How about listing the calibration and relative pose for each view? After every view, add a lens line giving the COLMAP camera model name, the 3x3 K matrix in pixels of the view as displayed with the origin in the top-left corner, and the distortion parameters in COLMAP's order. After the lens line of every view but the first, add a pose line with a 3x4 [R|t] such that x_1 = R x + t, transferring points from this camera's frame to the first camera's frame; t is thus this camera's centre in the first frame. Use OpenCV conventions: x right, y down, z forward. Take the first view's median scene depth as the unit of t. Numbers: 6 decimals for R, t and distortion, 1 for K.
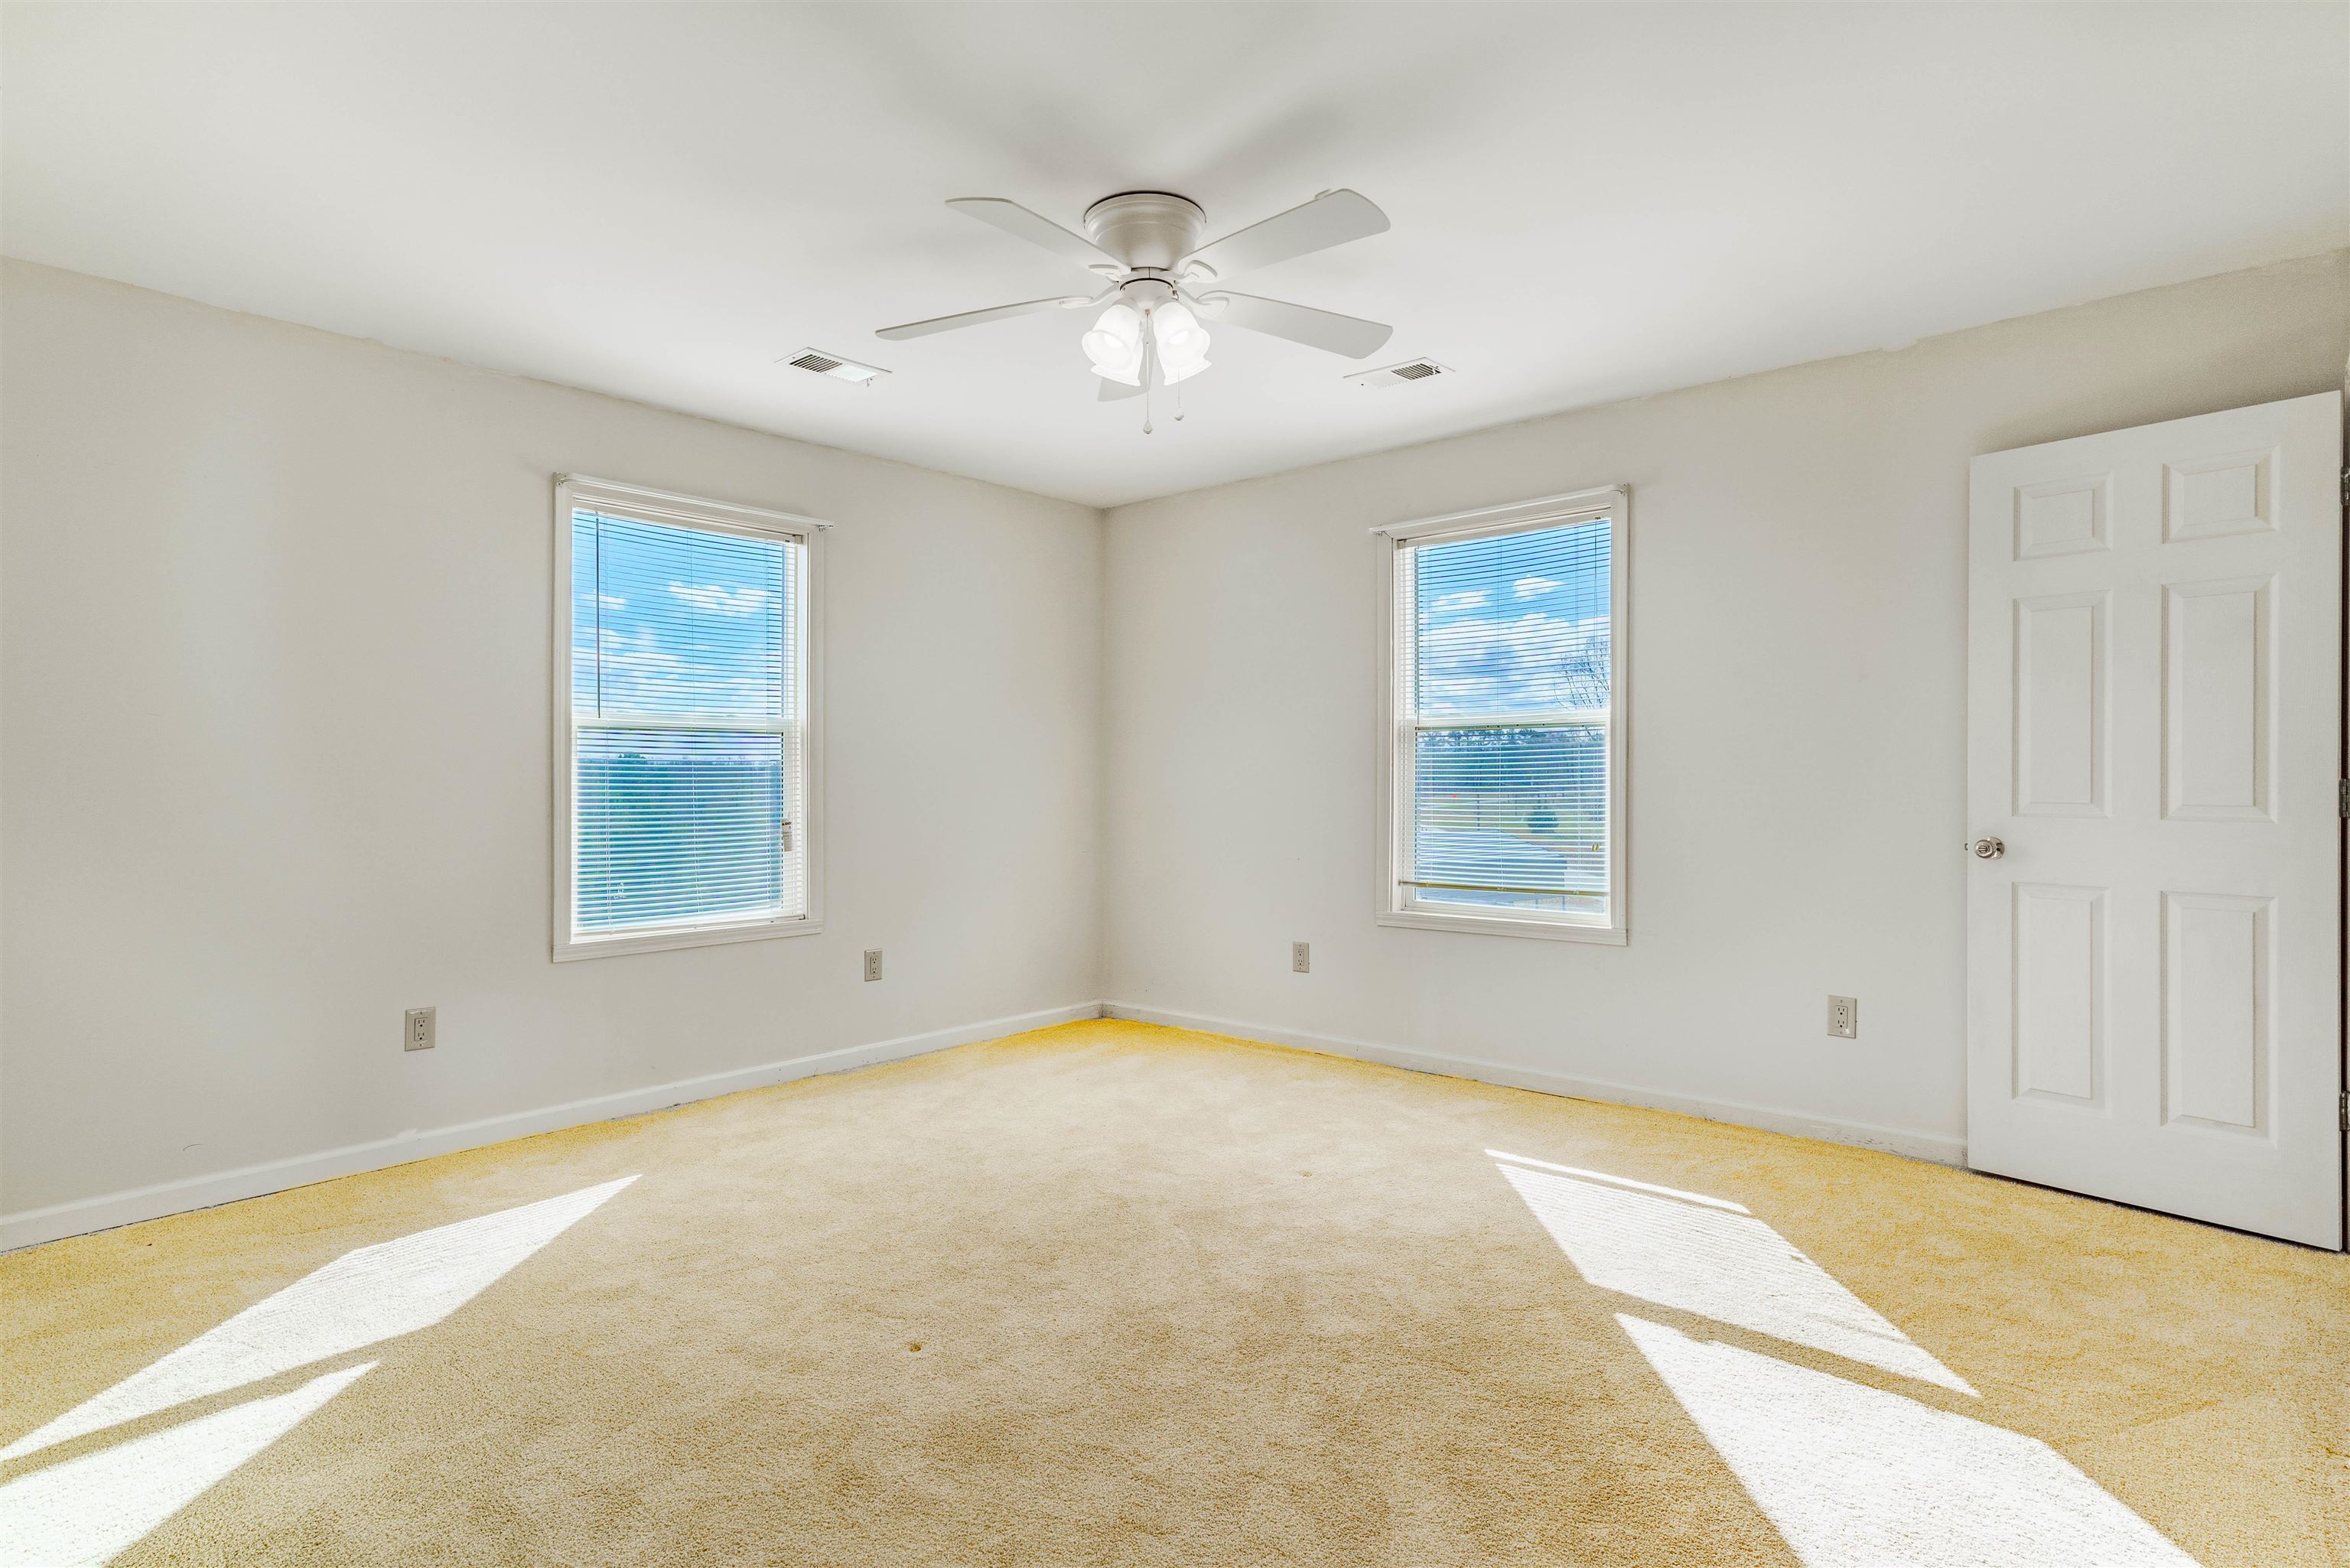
lens RADIAL K [[1233.6, 0, 1175.0], [0, 1233.6, 784.0], [0, 0, 1]] dist [0.001877, 0.000110]
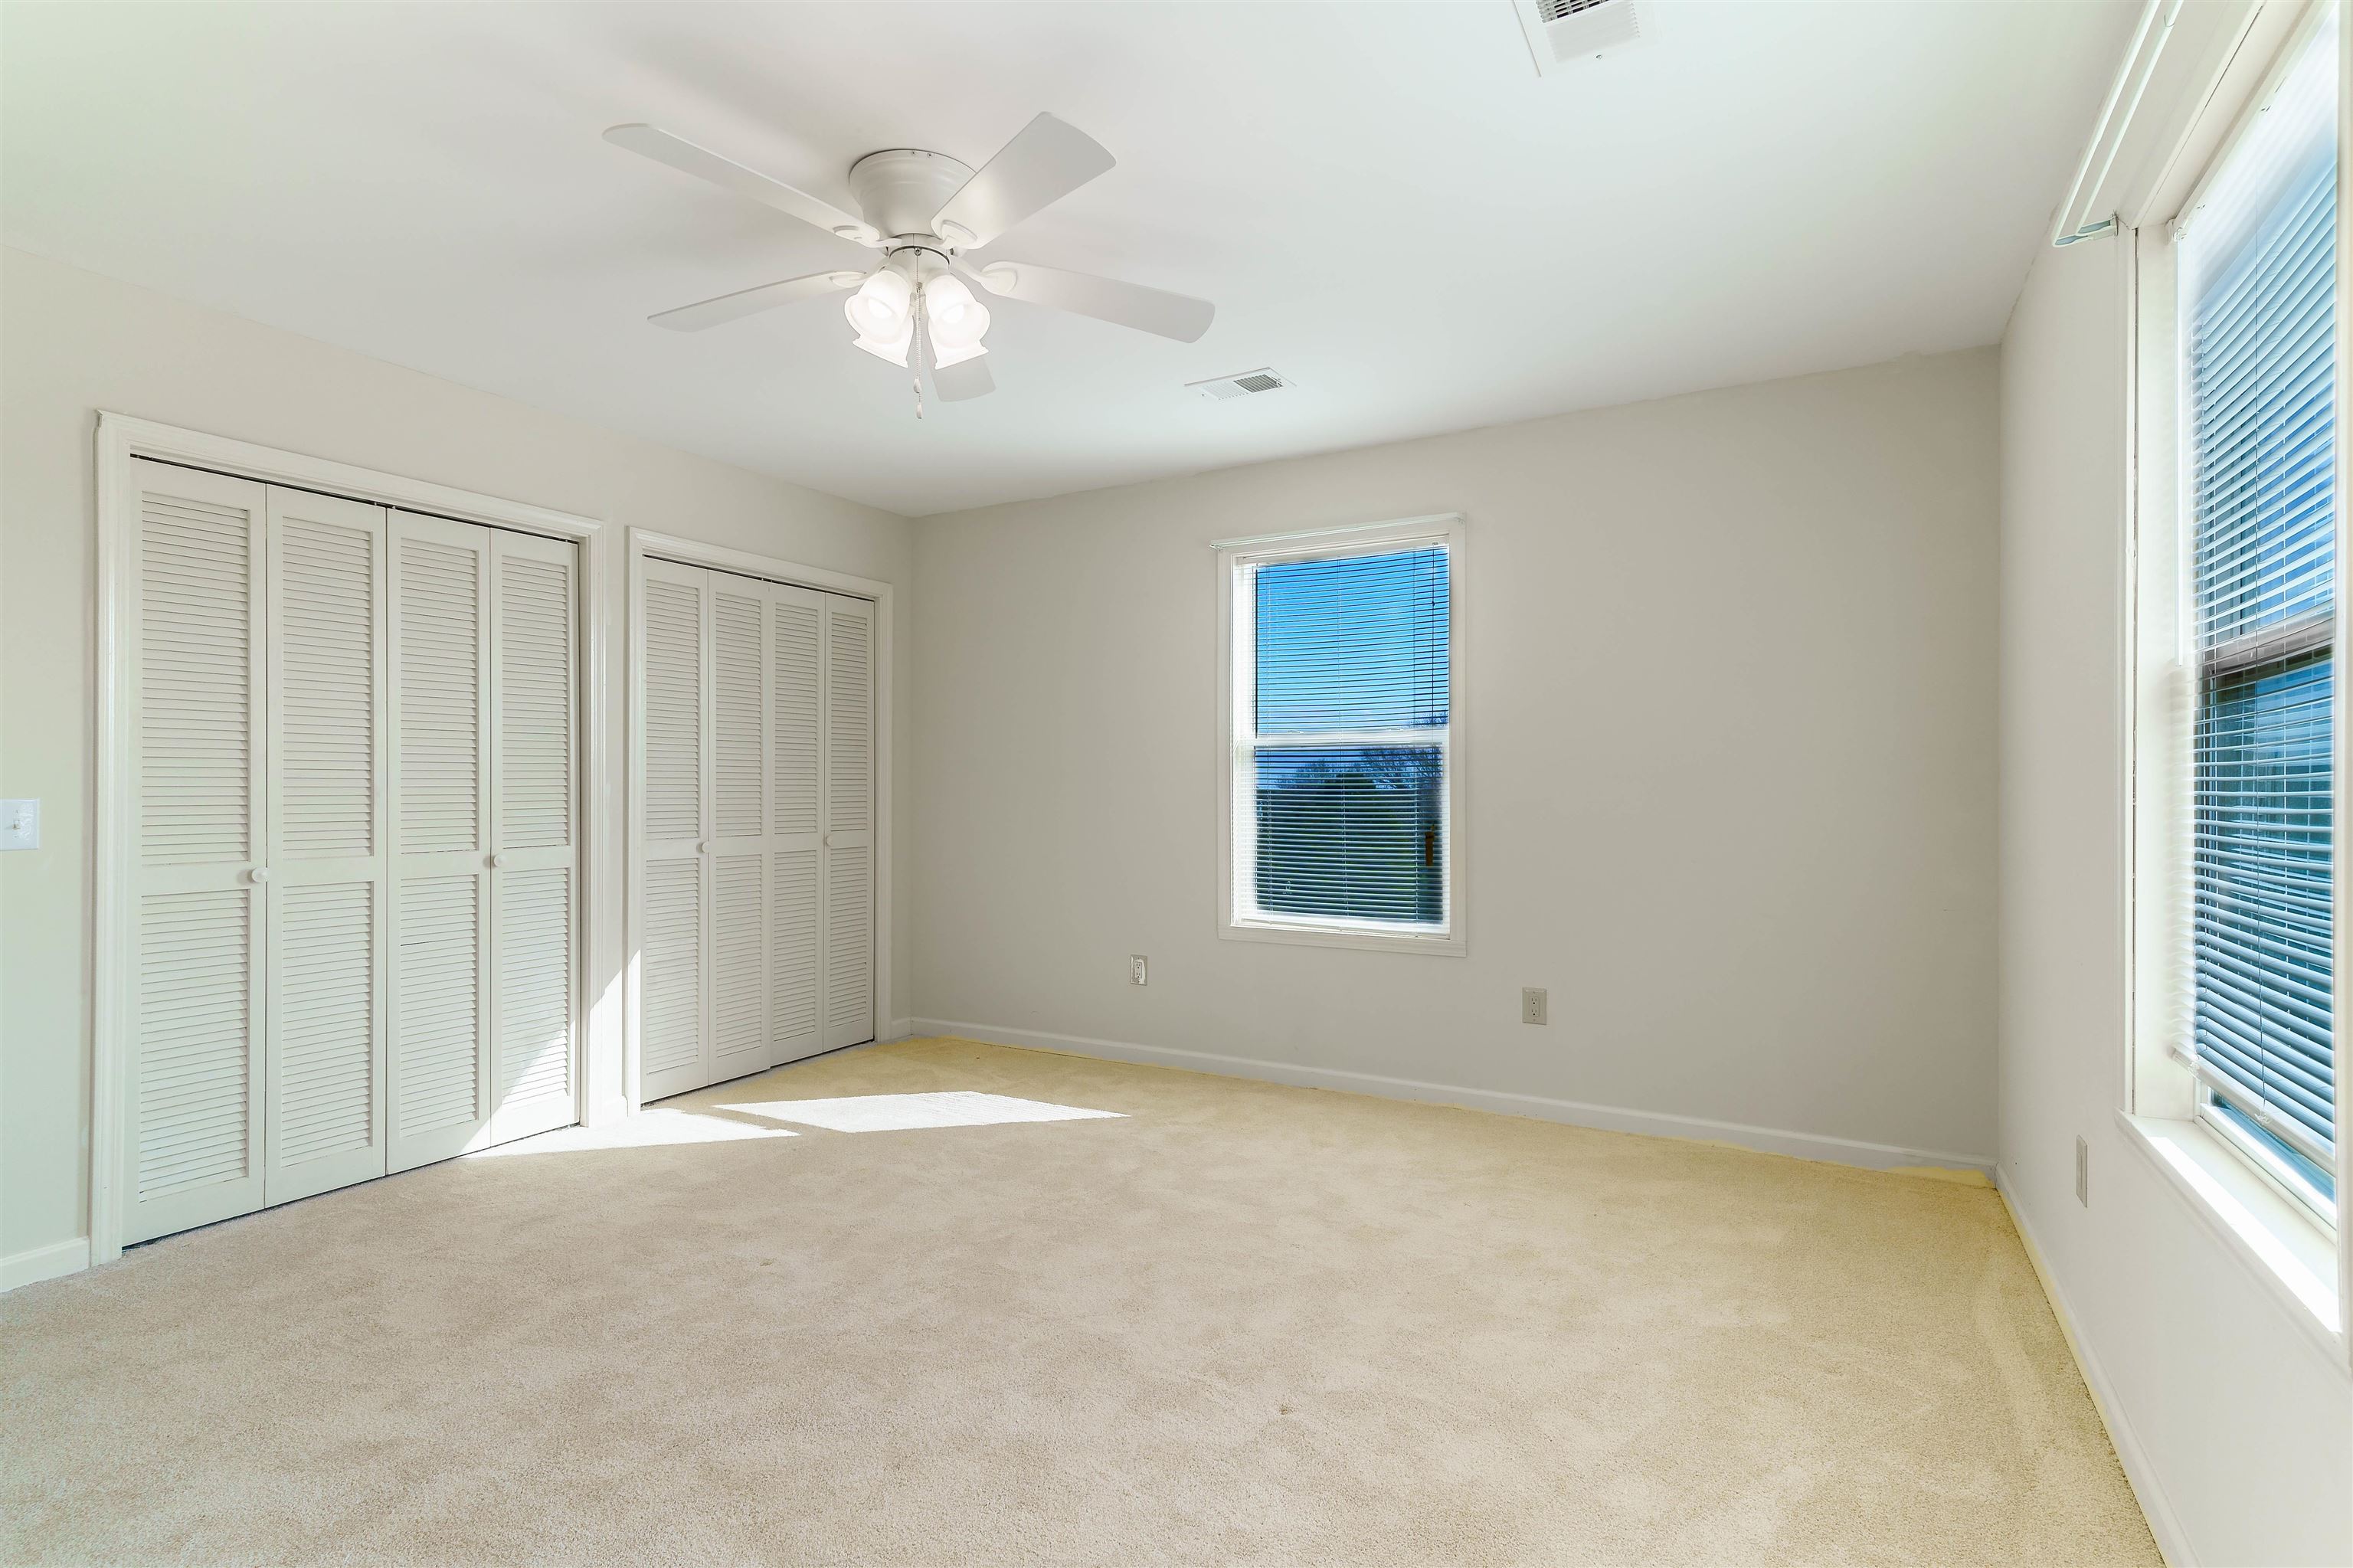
lens RADIAL K [[1165.1, 0, 1176.5], [0, 1165.1, 784.0], [0, 0, 1]] dist [-0.002510, -0.000204]
pose [[0.179836, -0.005609, -0.983681, 0.857945], [-0.008770, 0.999935, -0.007305, 0.010786], [0.983657, 0.009940, 0.179775, 1.083212]]
